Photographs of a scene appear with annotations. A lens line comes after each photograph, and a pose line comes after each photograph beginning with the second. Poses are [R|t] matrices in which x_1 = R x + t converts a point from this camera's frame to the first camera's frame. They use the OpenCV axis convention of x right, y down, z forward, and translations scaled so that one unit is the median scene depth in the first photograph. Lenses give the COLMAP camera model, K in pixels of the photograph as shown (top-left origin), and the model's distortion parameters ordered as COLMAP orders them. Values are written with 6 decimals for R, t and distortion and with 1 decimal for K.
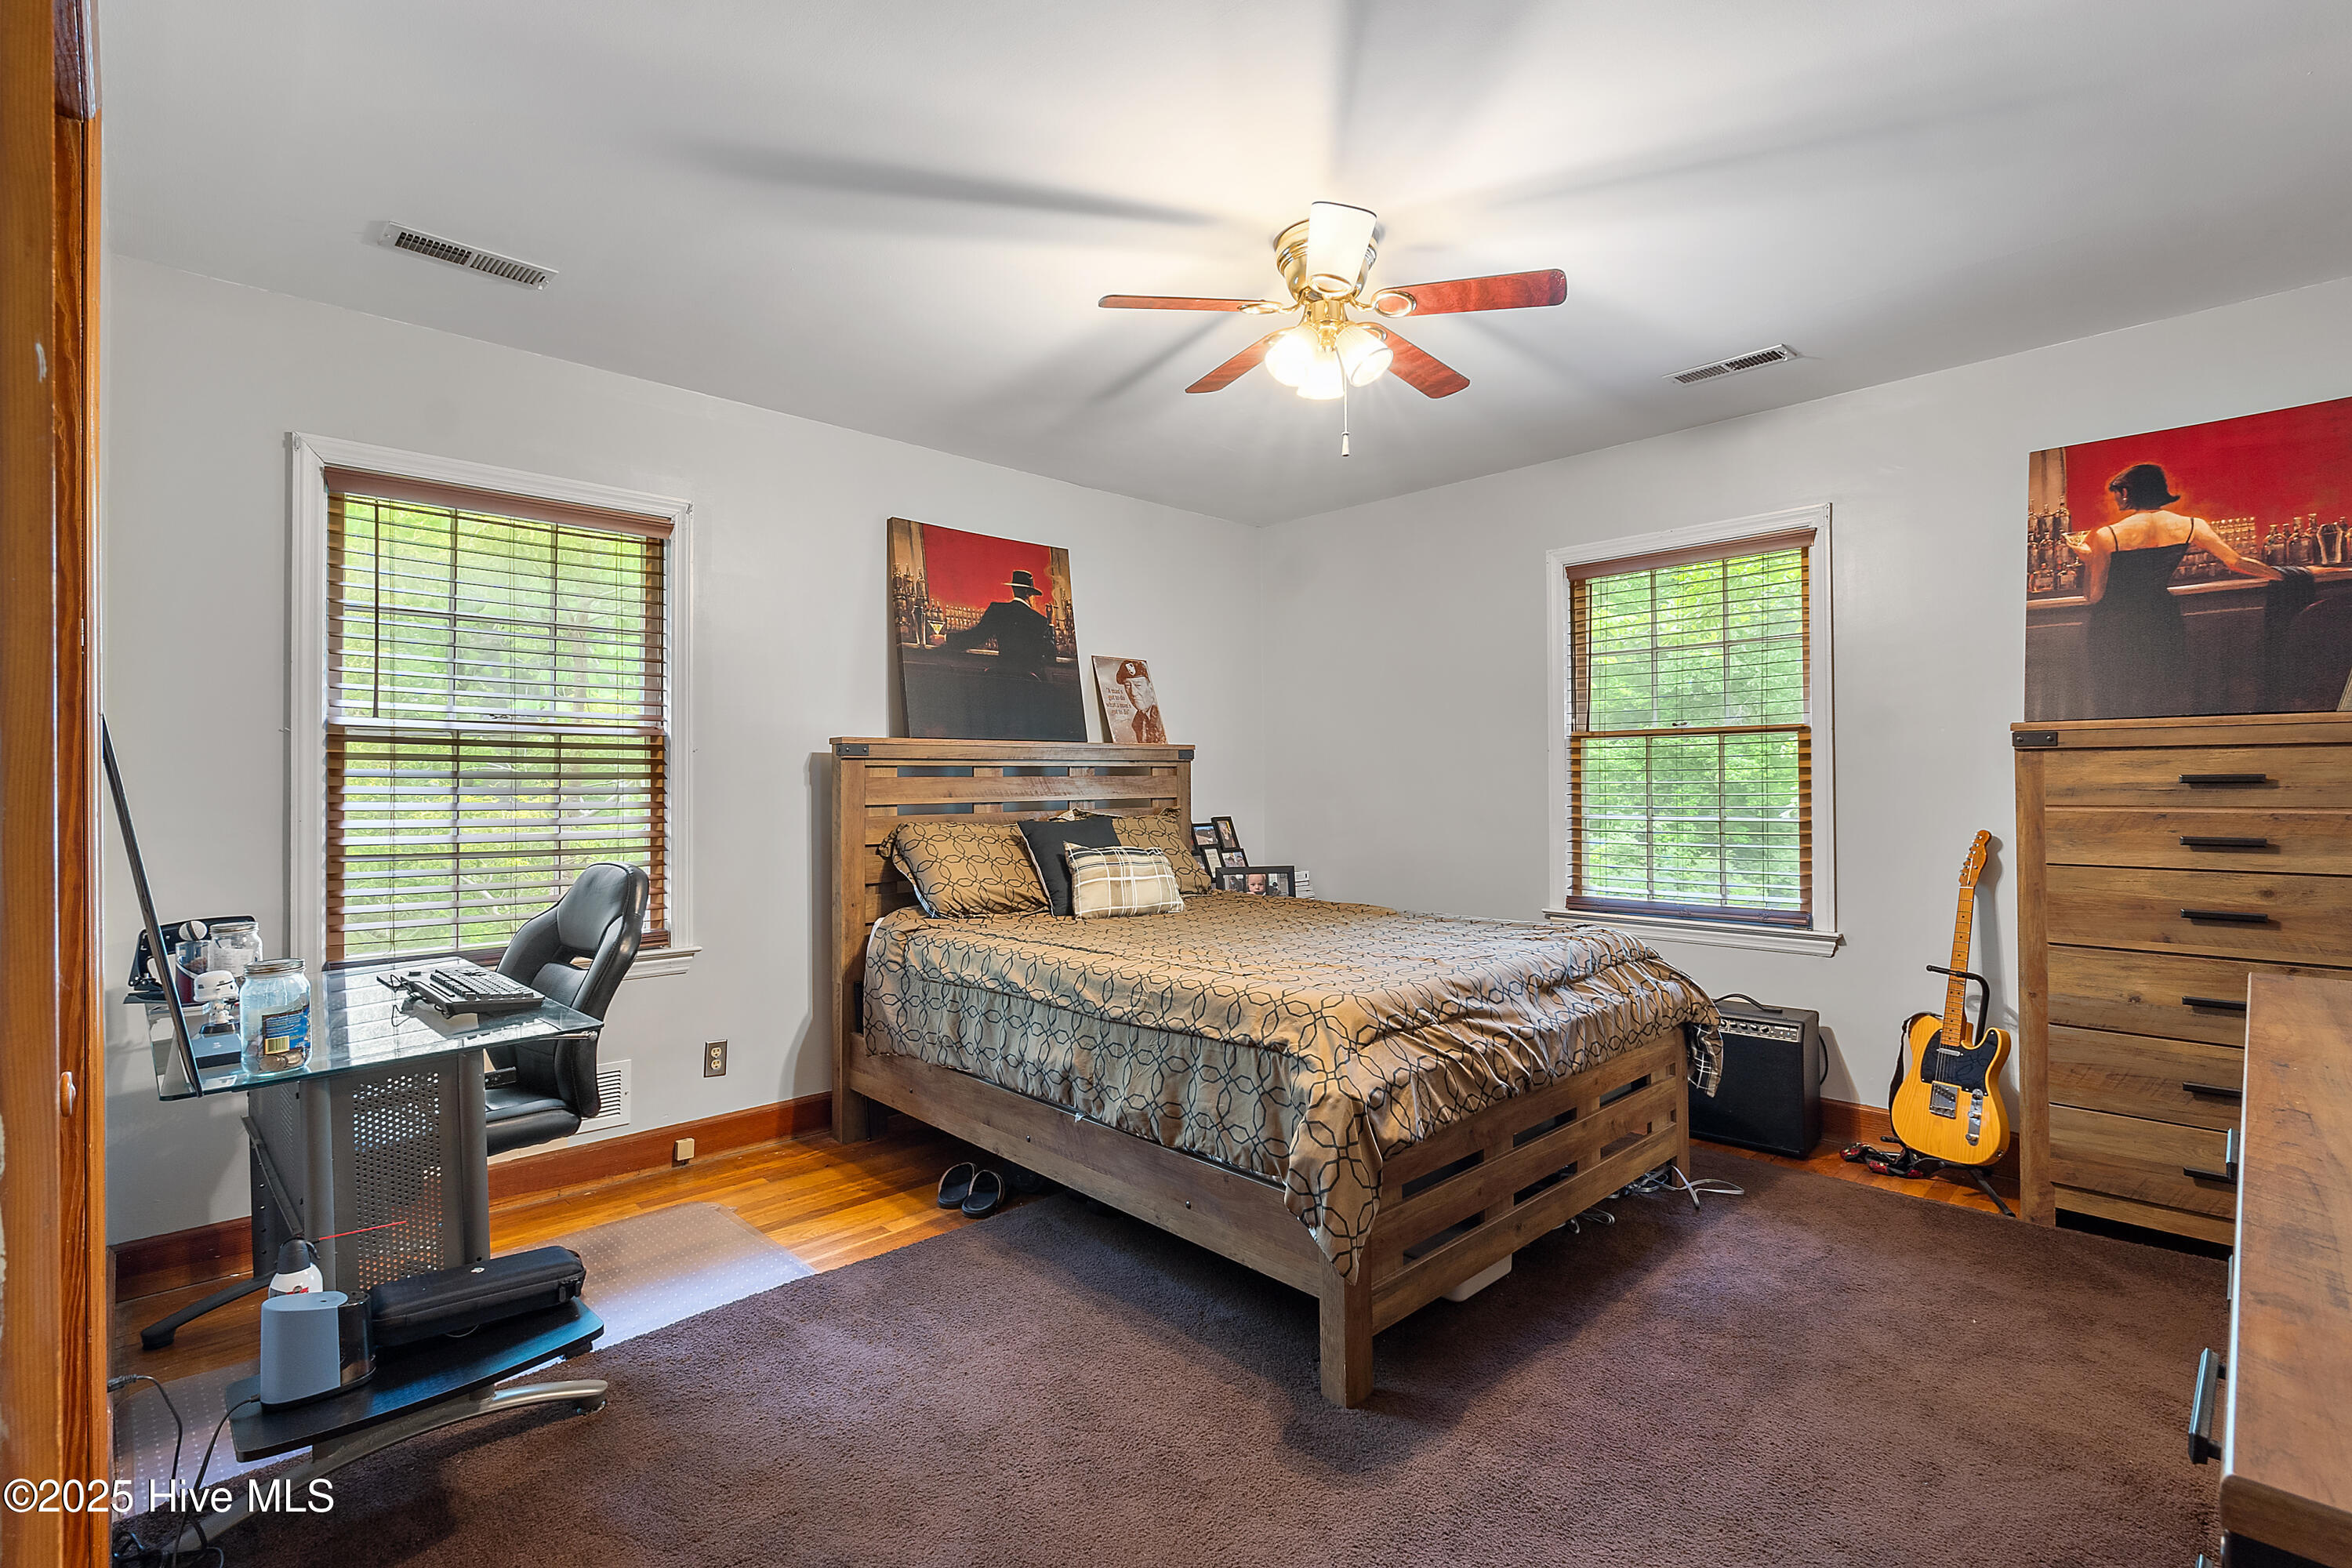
lens RADIAL K [[1082.5, 0, 1171.8], [0, 1082.5, 785.6], [0, 0, 1]] dist [-0.003657, 0.000266]
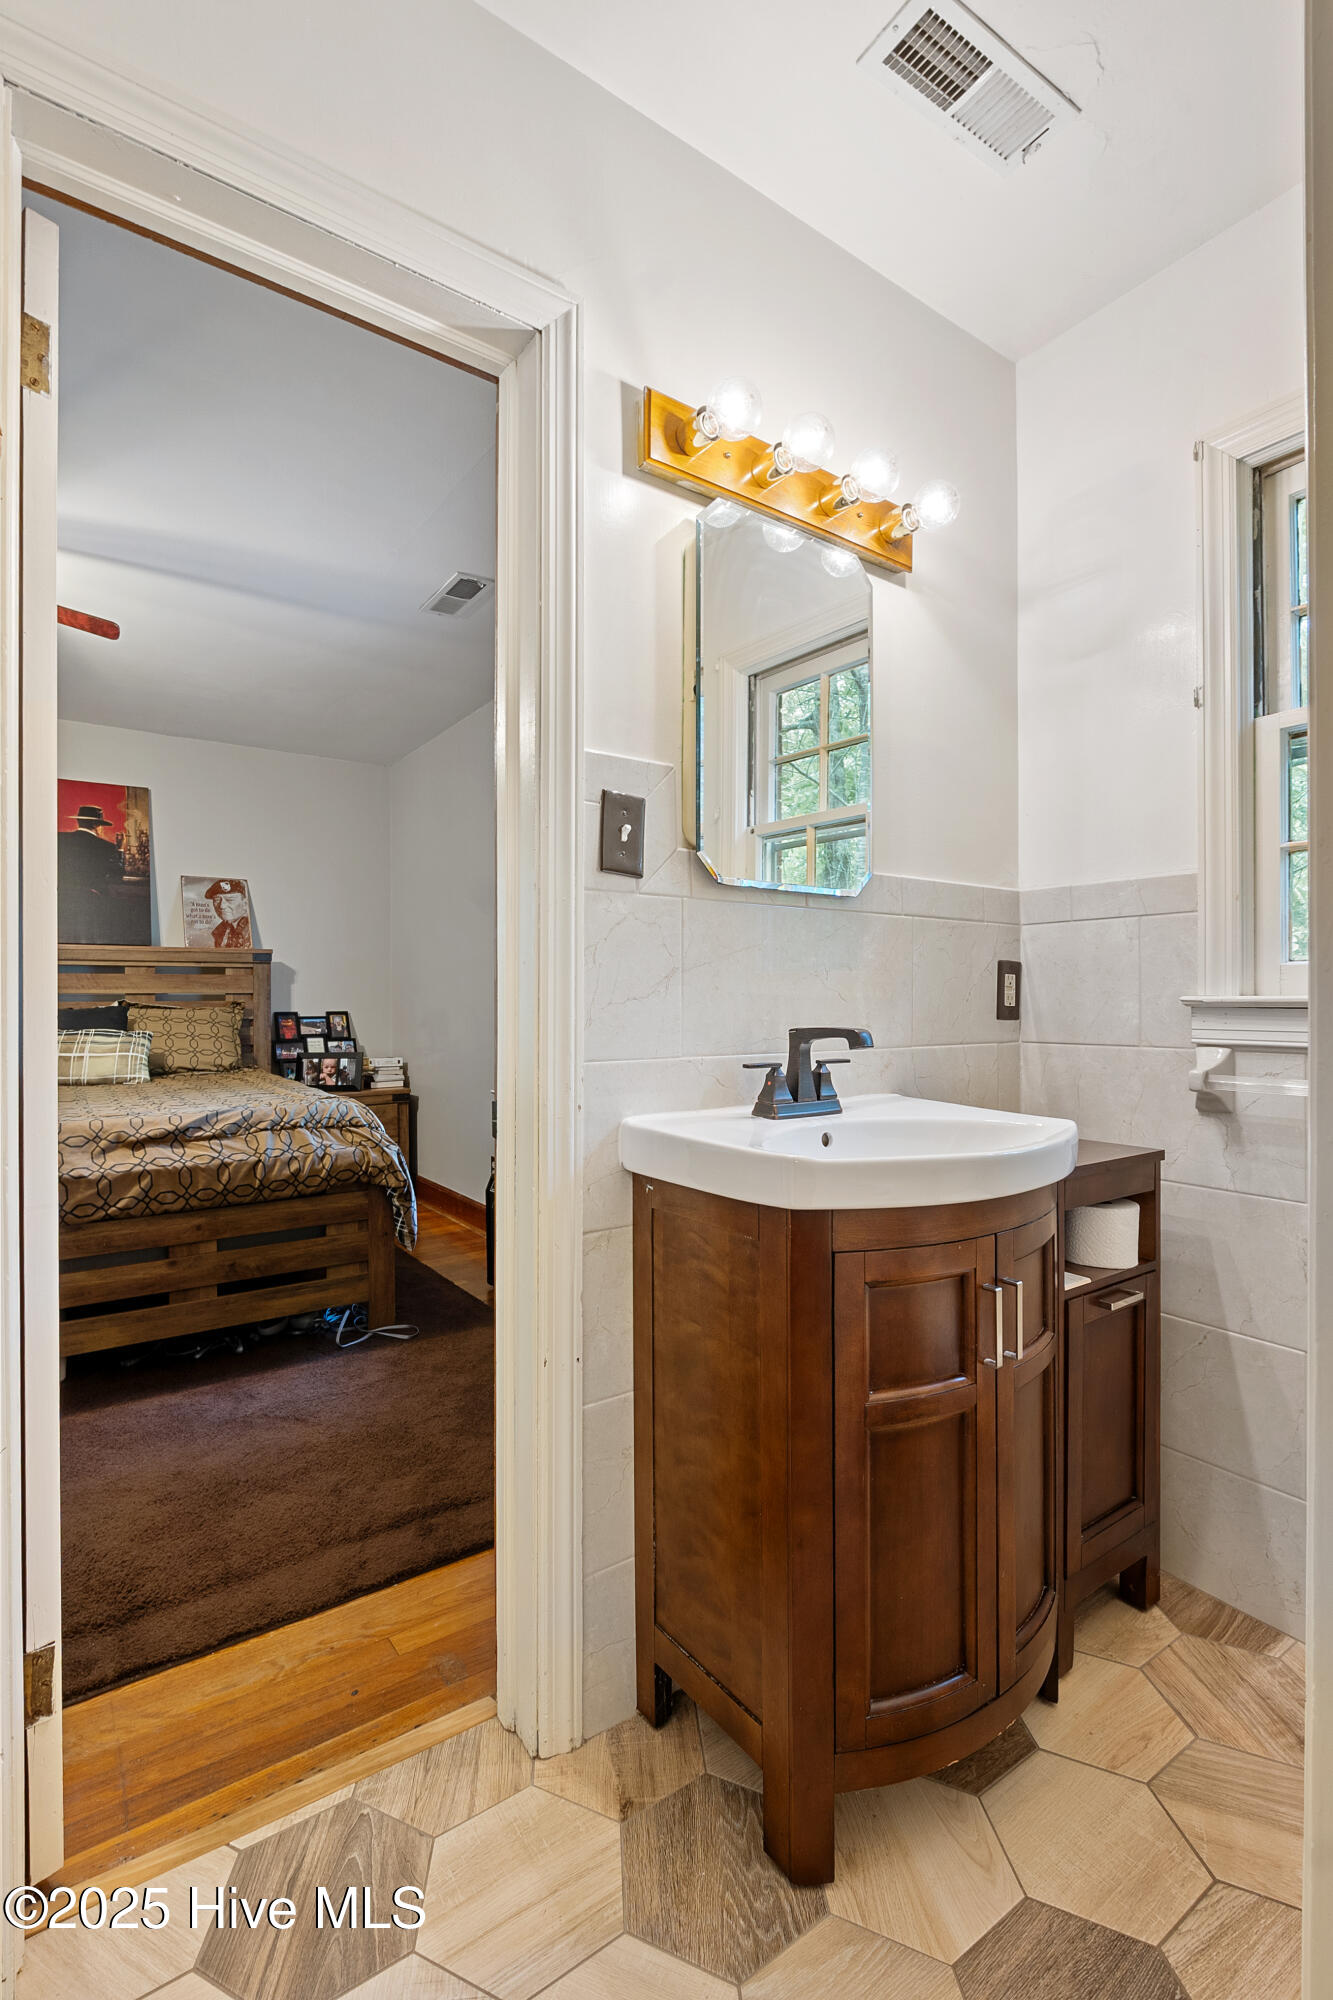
lens RADIAL K [[920.5, 0, 666.6], [0, 920.5, 997.7], [0, 0, 1]] dist [-0.003657, 0.000266]
pose [[0.987852, 0.008577, -0.155163, 0.621520], [-0.009247, 0.999951, -0.003594, 0.015883], [0.155124, 0.004985, 0.987882, 0.063160]]
